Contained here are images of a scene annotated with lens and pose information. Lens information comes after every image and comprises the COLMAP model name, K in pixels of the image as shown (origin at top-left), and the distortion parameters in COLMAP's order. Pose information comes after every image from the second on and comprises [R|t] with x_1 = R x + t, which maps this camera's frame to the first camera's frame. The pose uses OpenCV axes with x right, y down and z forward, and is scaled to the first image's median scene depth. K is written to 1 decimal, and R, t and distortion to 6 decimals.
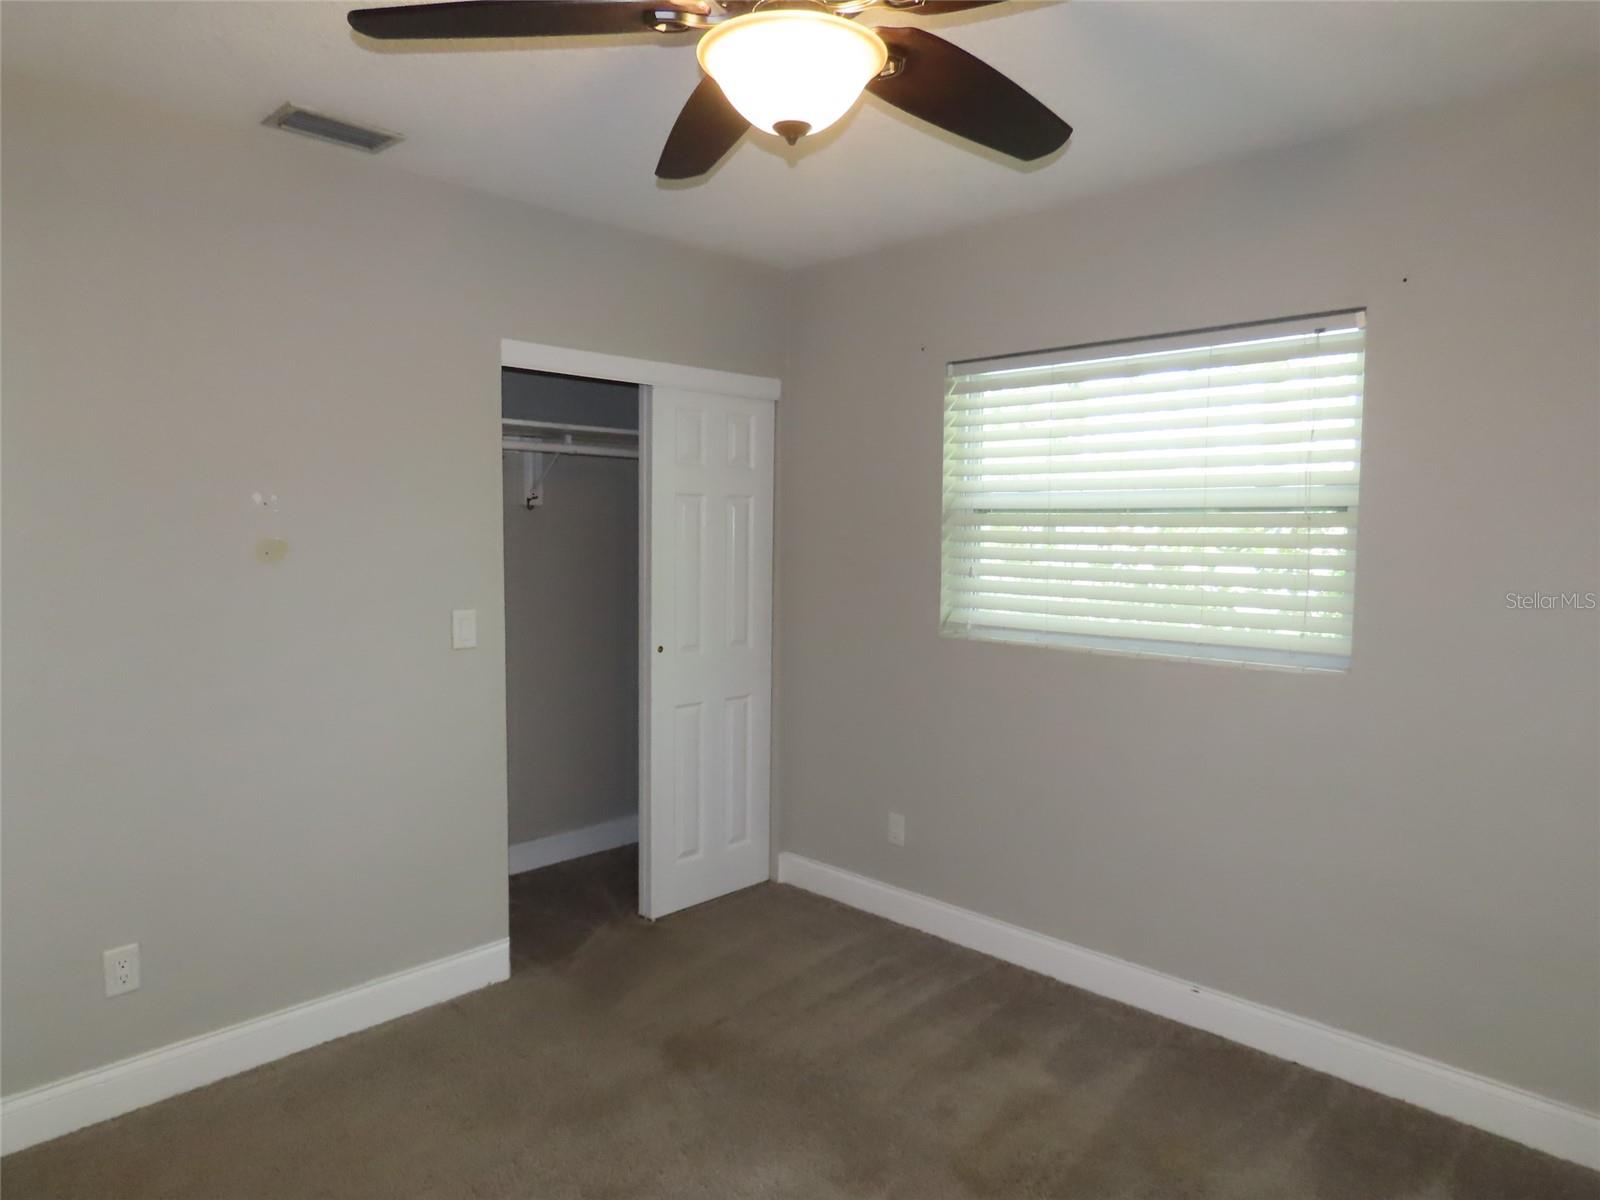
lens RADIAL K [[1002.5, 0, 797.3], [0, 1002.5, 601.3], [0, 0, 1]] dist [-0.011706, 0.003548]
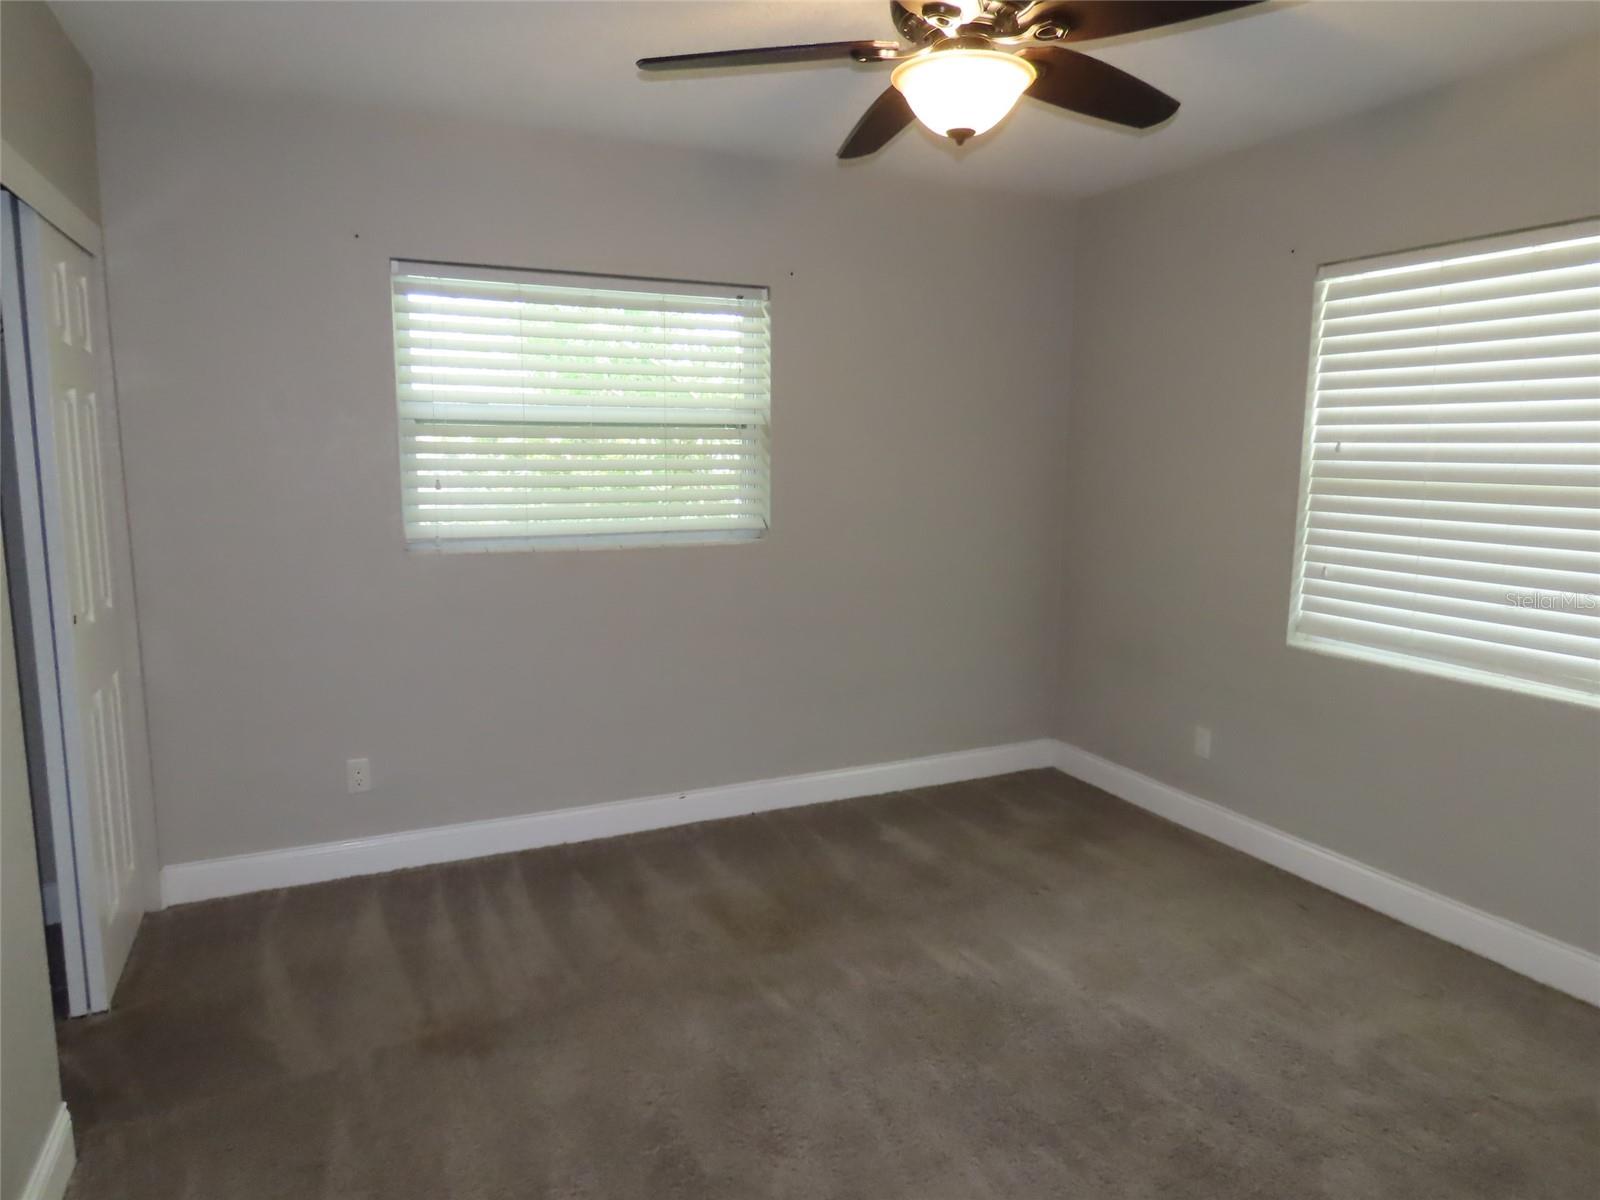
lens RADIAL K [[1002.5, 0, 816.5], [0, 1002.5, 584.0], [0, 0, 1]] dist [-0.011706, 0.003548]
pose [[0.347333, -0.133020, 0.928259, -0.650779], [0.061335, 0.990991, 0.119059, -0.028412], [-0.935734, 0.015581, 0.352363, 0.336373]]
